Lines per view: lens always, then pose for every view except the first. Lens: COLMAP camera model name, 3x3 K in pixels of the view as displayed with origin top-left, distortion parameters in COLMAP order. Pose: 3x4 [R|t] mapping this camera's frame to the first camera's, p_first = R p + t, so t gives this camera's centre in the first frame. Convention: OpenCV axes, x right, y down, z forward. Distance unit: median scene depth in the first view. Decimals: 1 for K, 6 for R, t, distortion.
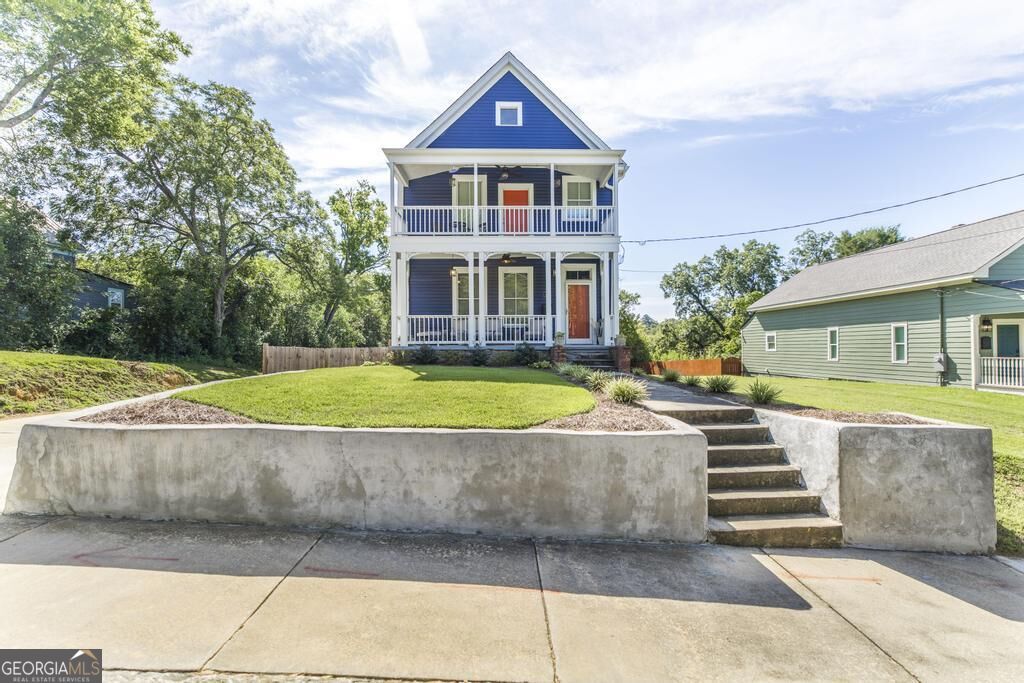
lens RADIAL K [[458.5, 0, 514.4], [0, 458.5, 344.0], [0, 0, 1]] dist [0.003890, -0.000183]
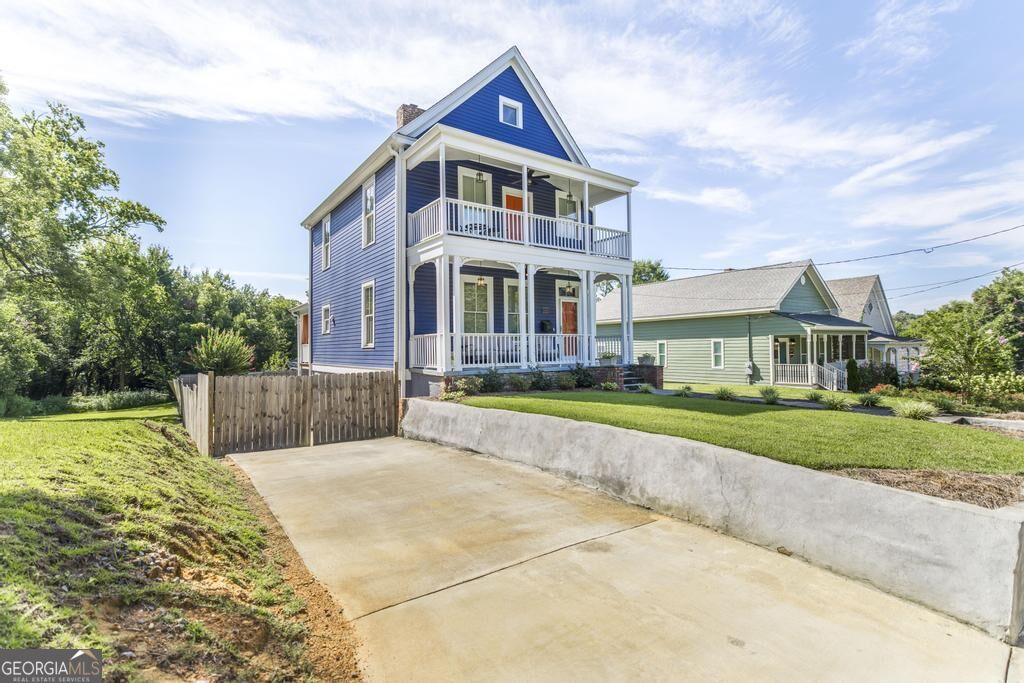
lens RADIAL K [[489.3, 0, 515.7], [0, 489.3, 342.5], [0, 0, 1]] dist [-0.005014, 0.001229]
pose [[0.819804, 0.000135, 0.572644, -0.564593], [0.004872, 0.999962, -0.007210, -0.033333], [-0.572623, 0.008701, 0.819773, 0.195829]]
